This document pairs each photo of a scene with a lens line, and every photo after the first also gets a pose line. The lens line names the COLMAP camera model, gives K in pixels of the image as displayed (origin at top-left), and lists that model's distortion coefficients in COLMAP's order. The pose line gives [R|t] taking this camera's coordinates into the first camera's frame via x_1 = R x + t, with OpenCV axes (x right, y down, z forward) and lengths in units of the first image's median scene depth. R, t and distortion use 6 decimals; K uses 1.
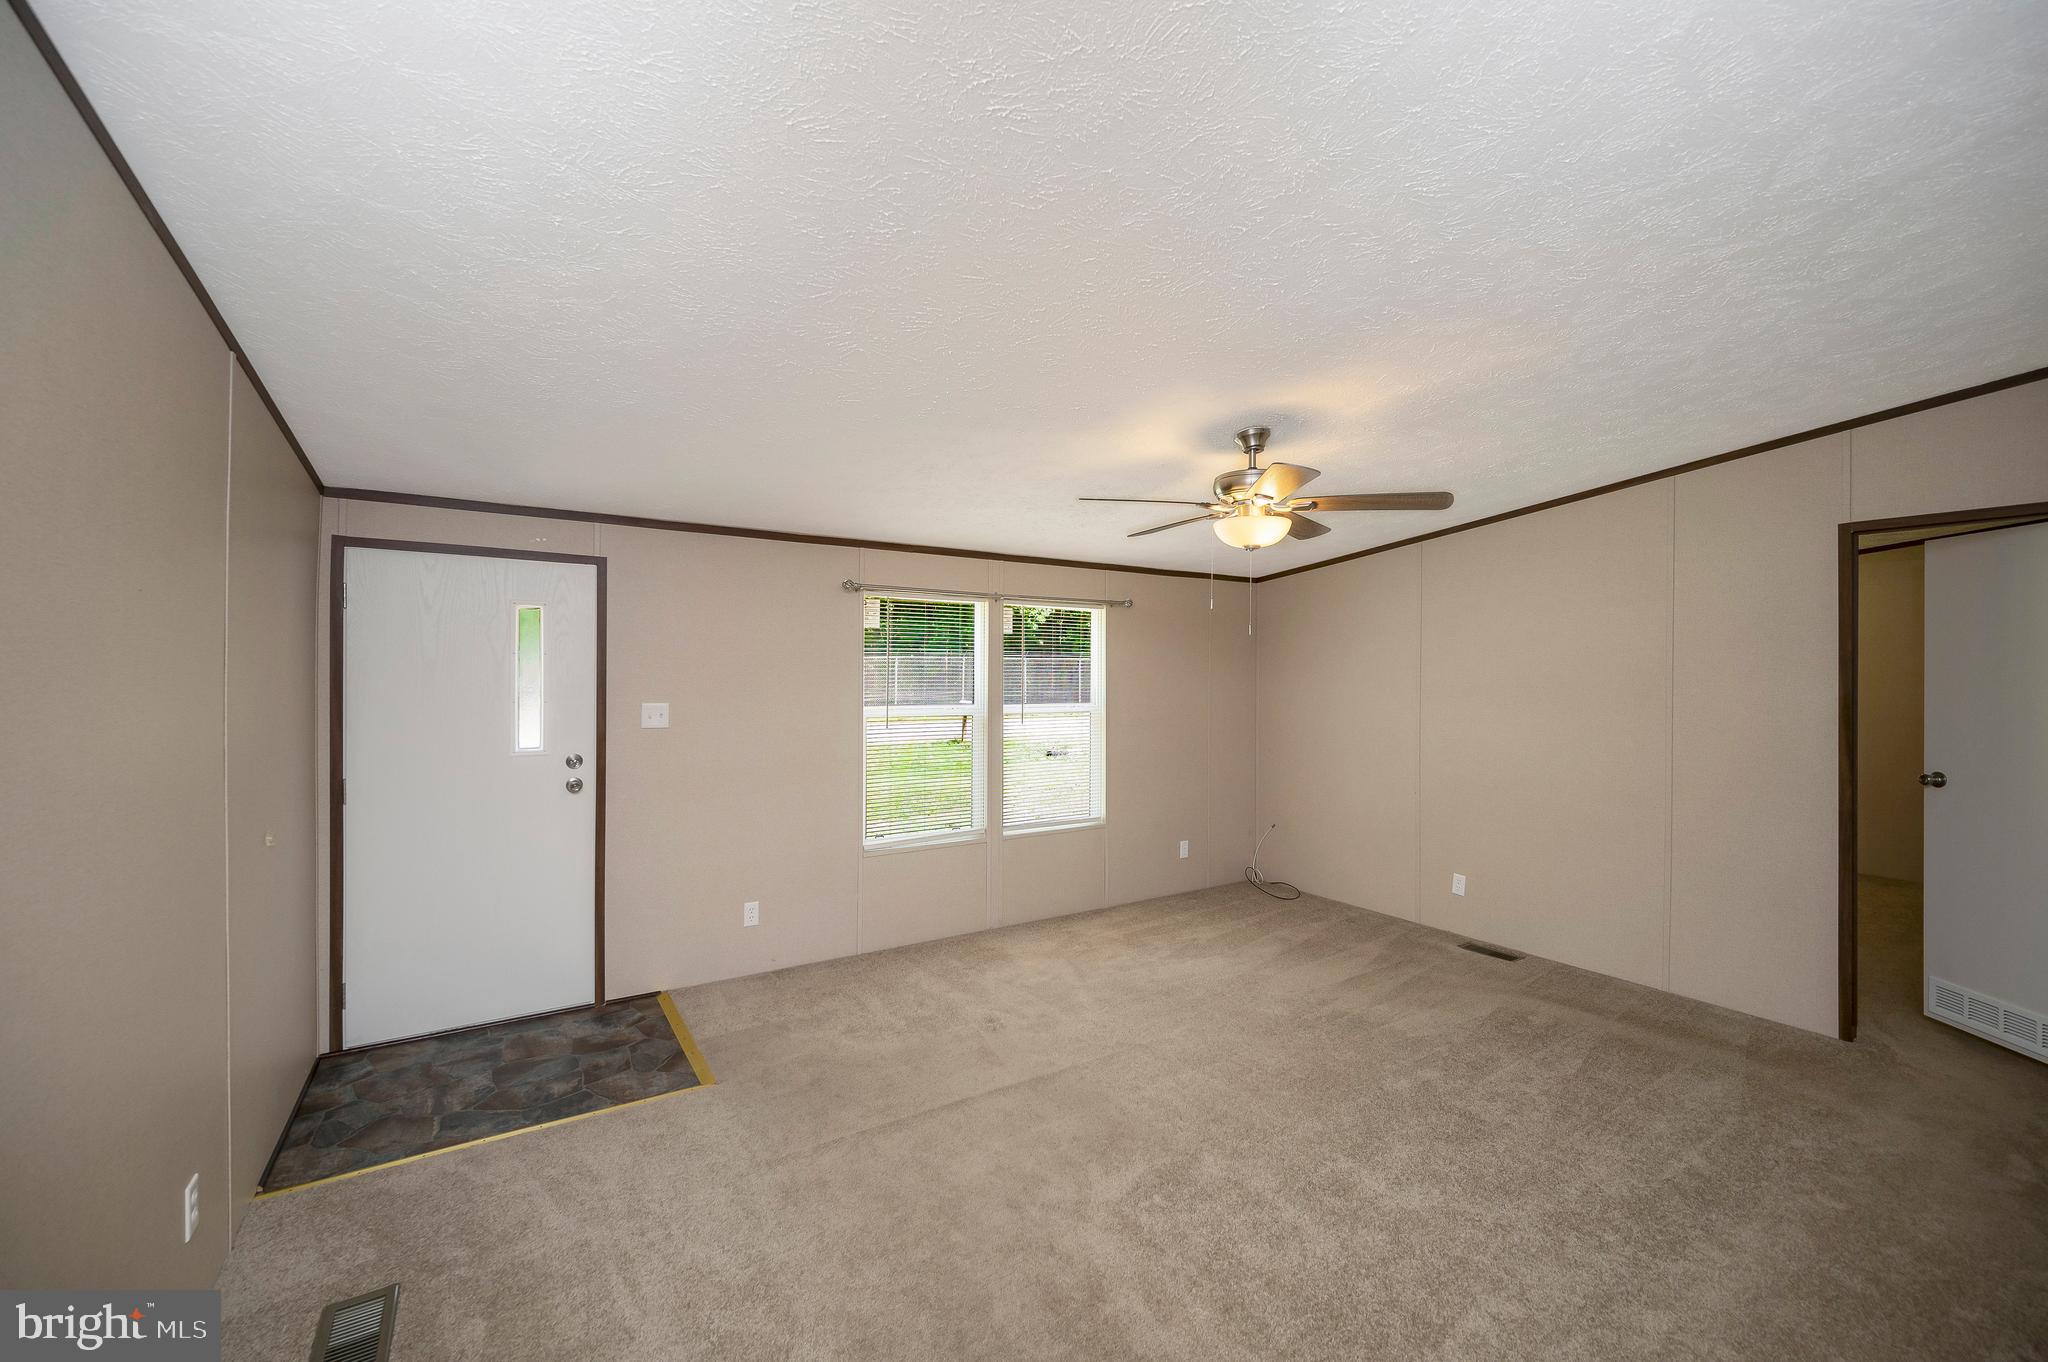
lens RADIAL K [[823.6, 0, 1016.2], [0, 823.6, 668.1], [0, 0, 1]] dist [0.000032, -0.000150]
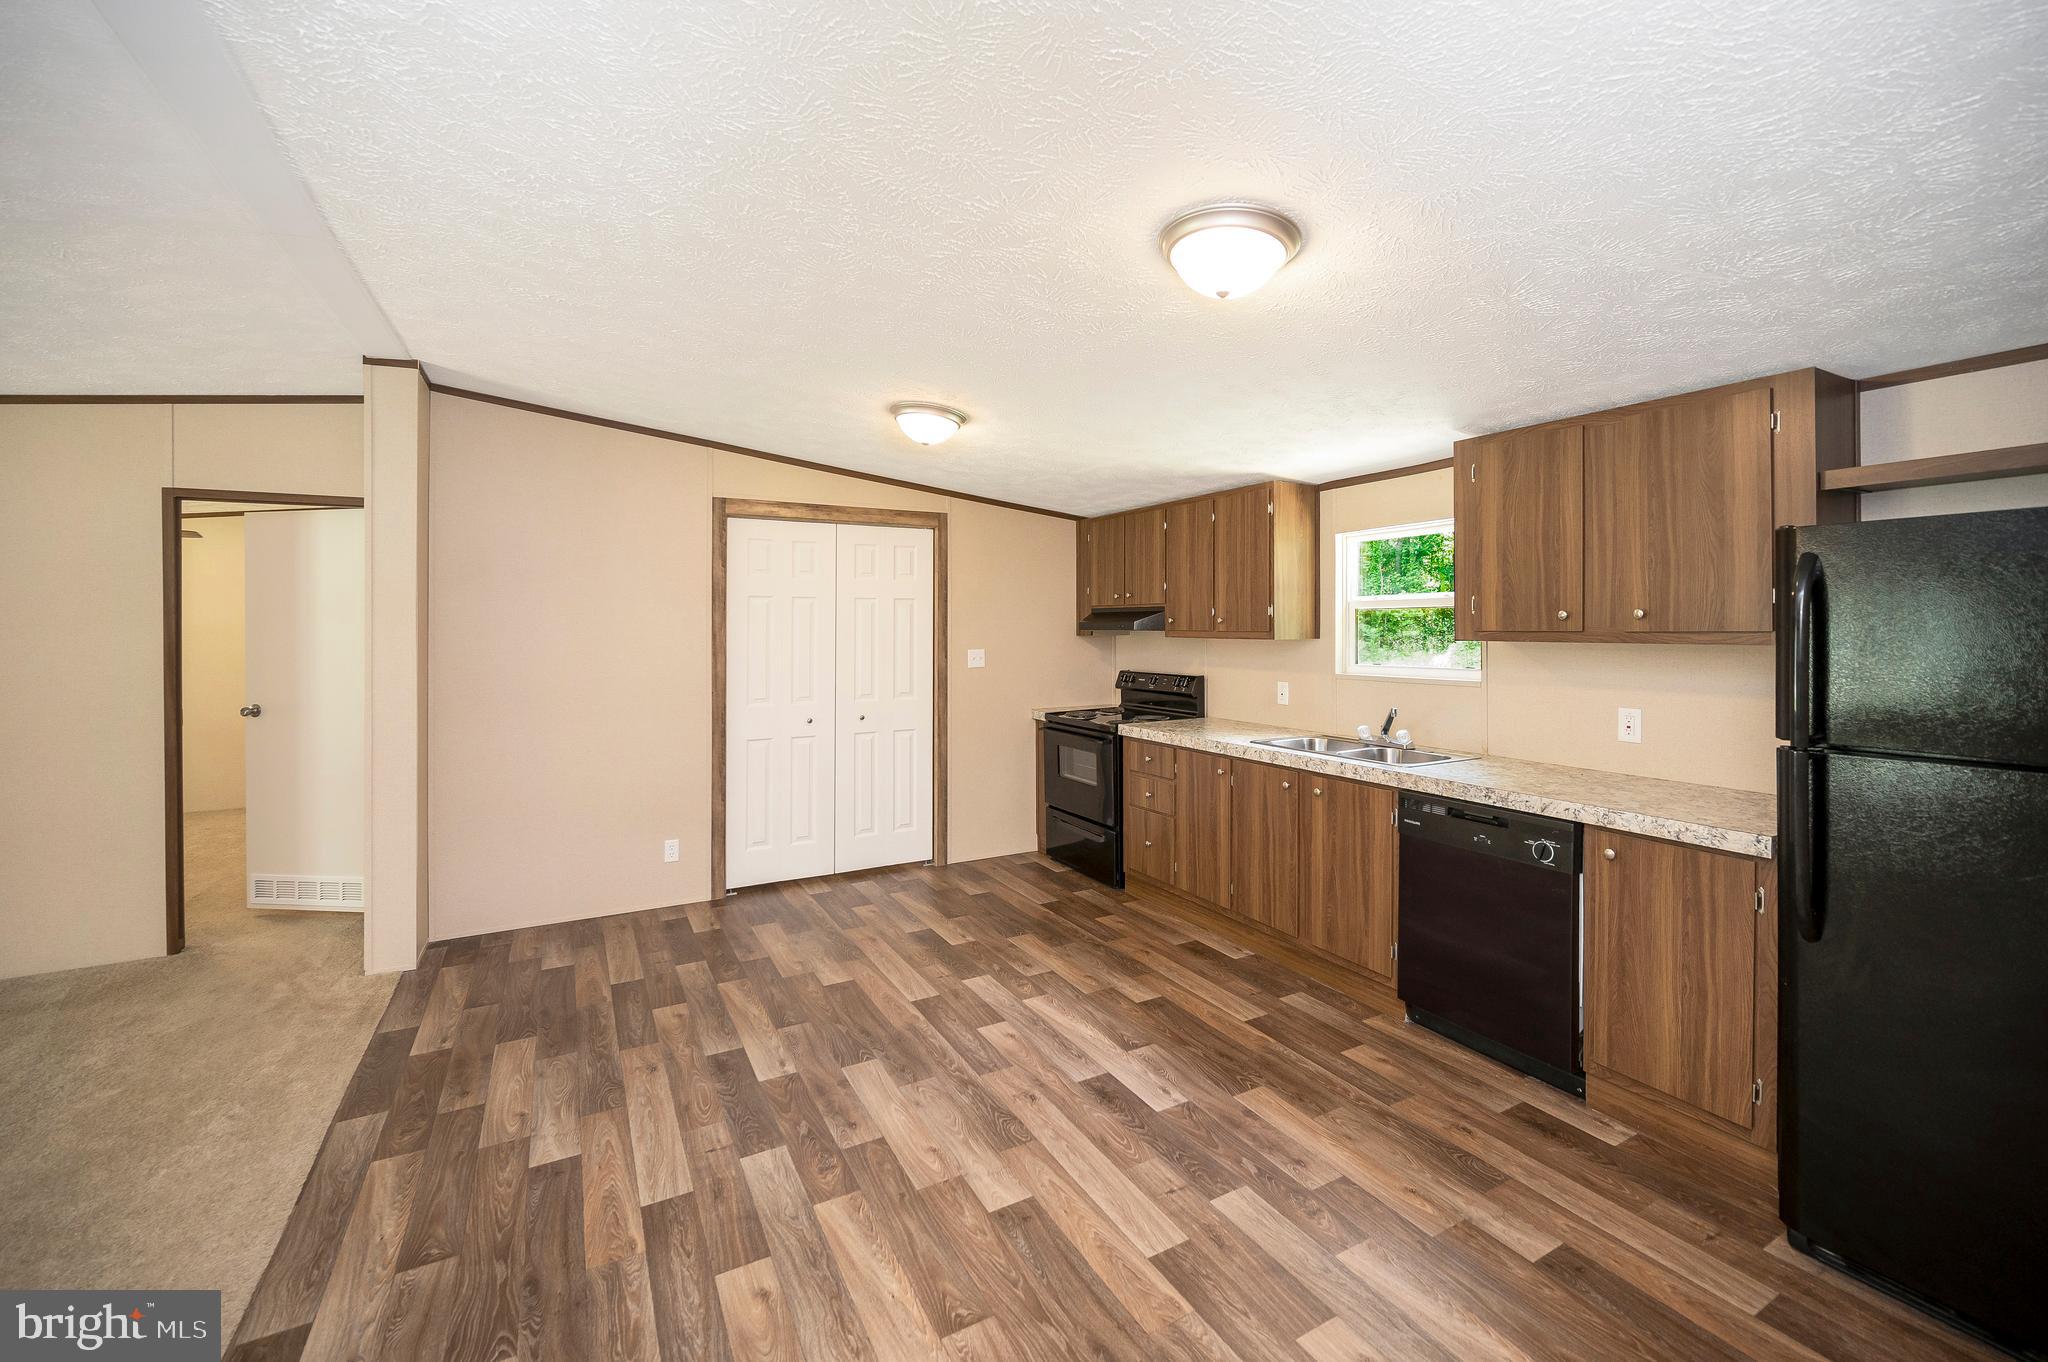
lens RADIAL K [[843.4, 0, 1033.0], [0, 843.4, 635.5], [0, 0, 1]] dist [-0.003049, -0.000091]
pose [[0.060917, -0.020473, 0.997933, -0.044789], [0.007204, 0.999773, 0.020071, 0.005708], [-0.998117, 0.005967, 0.061051, -0.214481]]
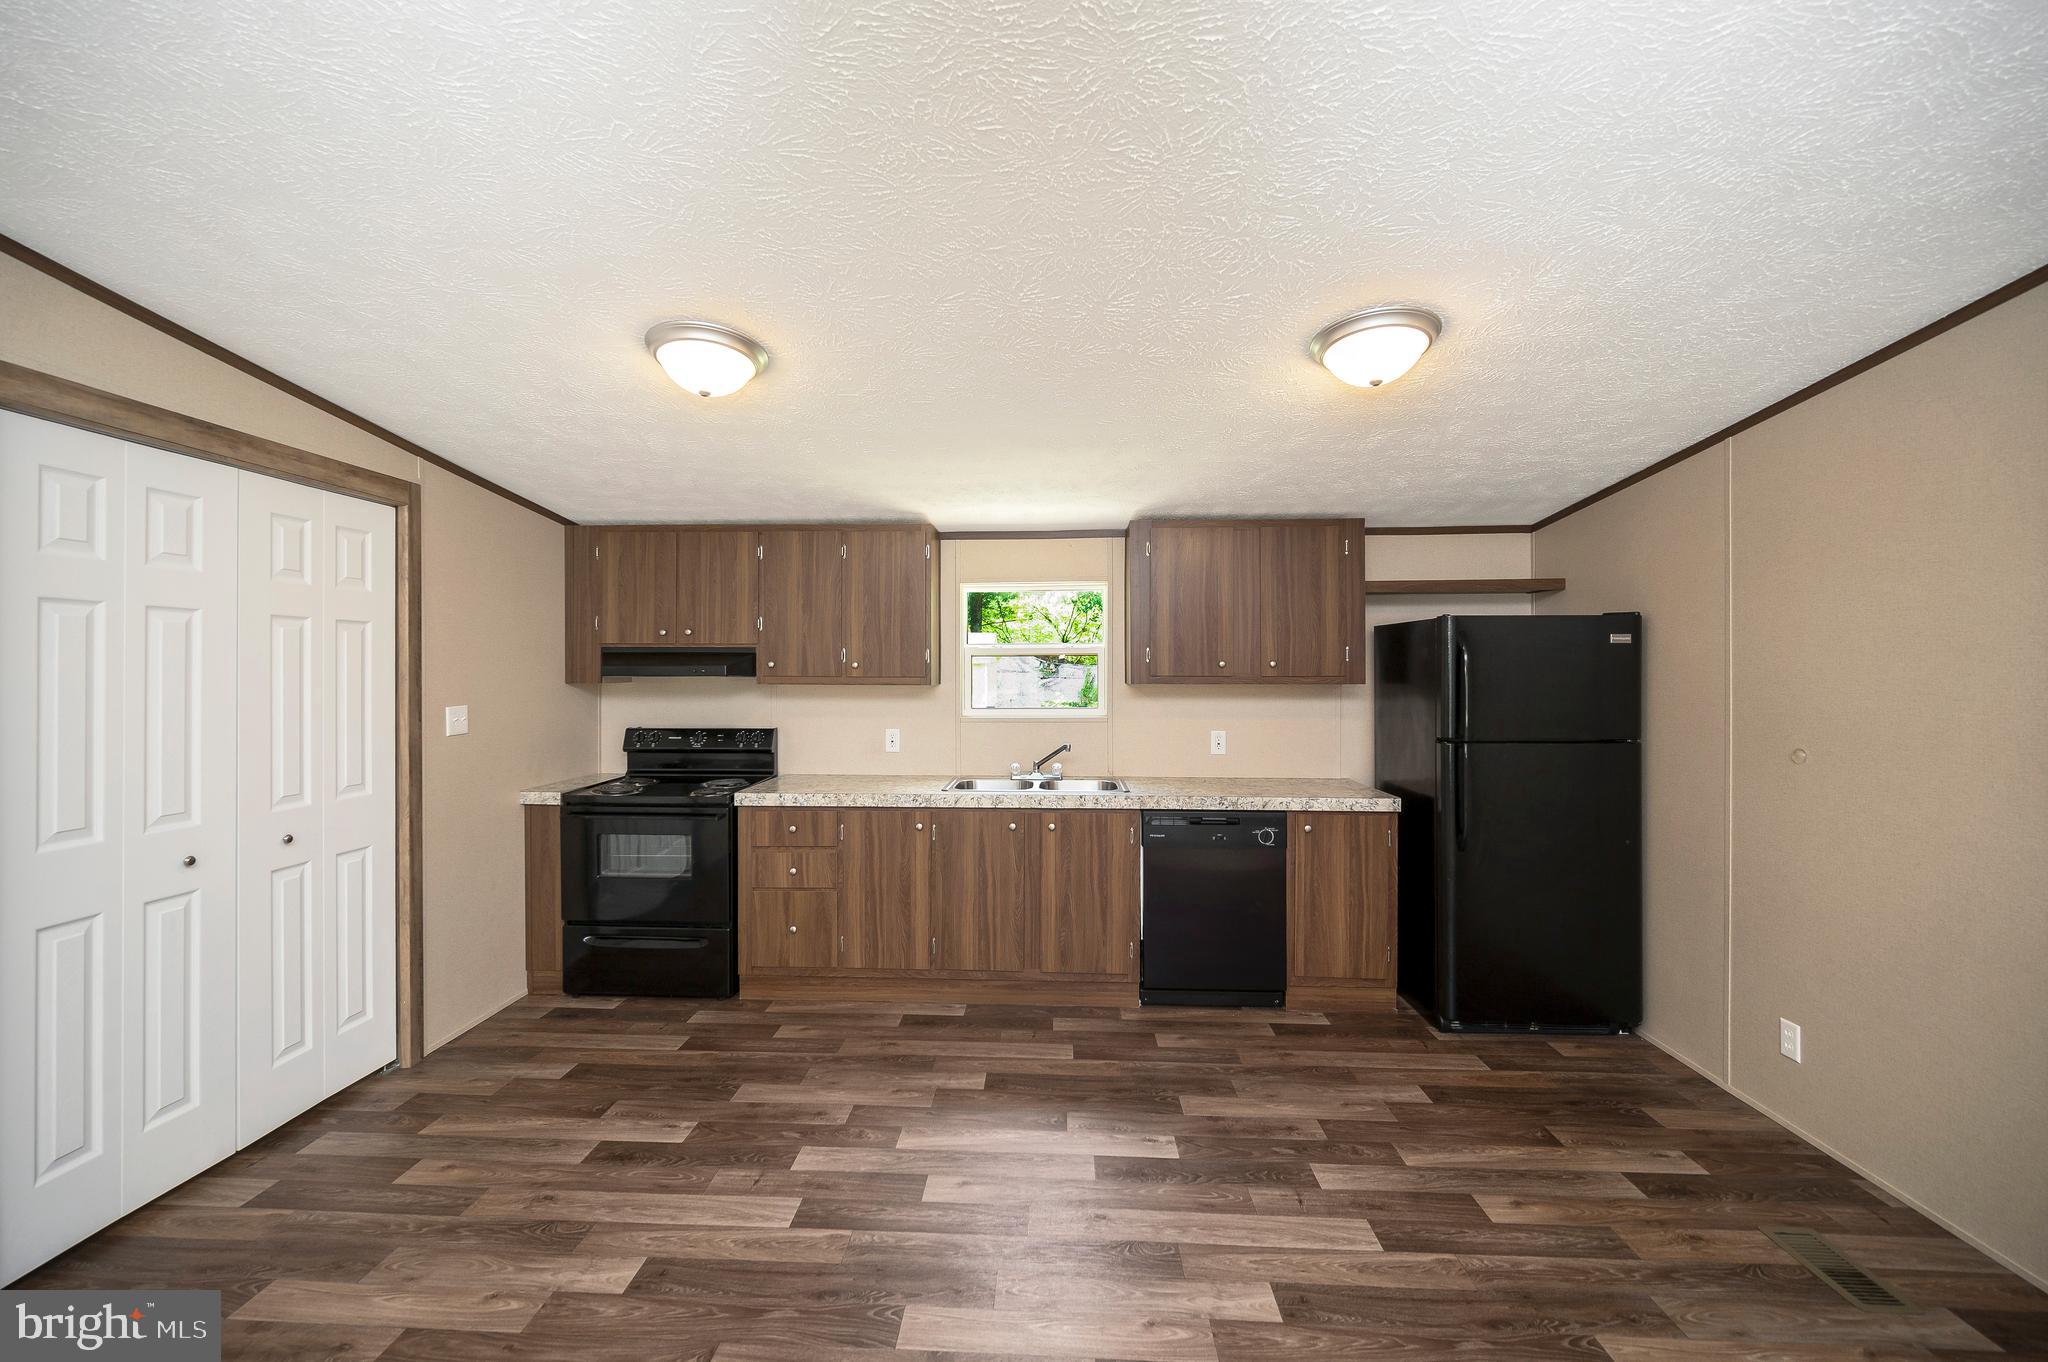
lens RADIAL K [[854.0, 0, 1012.5], [0, 854.0, 663.5], [0, 0, 1]] dist [0.001582, 0.000245]
pose [[-0.811977, -0.005232, 0.583666, 0.355458], [-0.006990, 0.999975, -0.000761, 0.007679], [-0.583647, -0.004697, -0.811994, 0.387957]]
